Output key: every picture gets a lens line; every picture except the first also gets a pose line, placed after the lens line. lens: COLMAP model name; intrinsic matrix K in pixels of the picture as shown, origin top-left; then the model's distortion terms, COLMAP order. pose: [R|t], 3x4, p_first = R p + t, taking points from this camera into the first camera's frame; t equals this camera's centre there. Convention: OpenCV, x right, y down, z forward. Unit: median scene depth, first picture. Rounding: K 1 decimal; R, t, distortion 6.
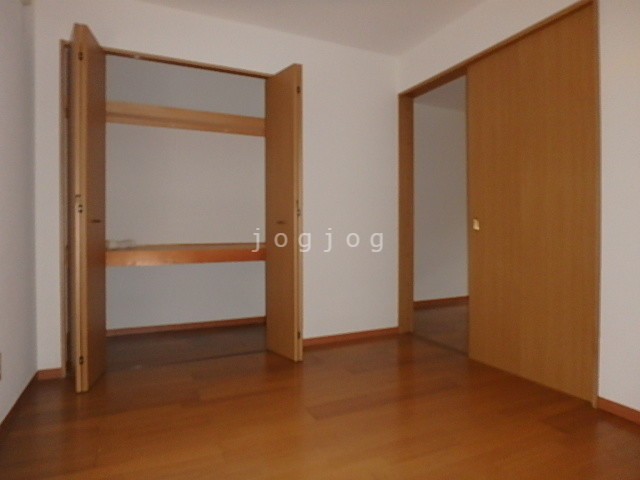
lens RADIAL K [[402.0, 0, 322.6], [0, 402.0, 238.2], [0, 0, 1]] dist [-0.008156, 0.003922]
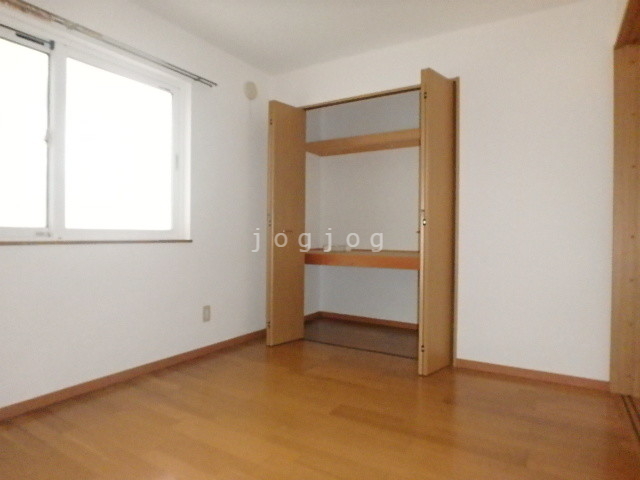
lens RADIAL K [[402.0, 0, 323.3], [0, 402.0, 238.9], [0, 0, 1]] dist [-0.008156, 0.003922]
pose [[0.562341, 0.012641, -0.826809, 0.542897], [-0.027630, 0.999612, -0.003509, -0.009510], [0.826443, 0.024818, 0.562472, 0.231640]]
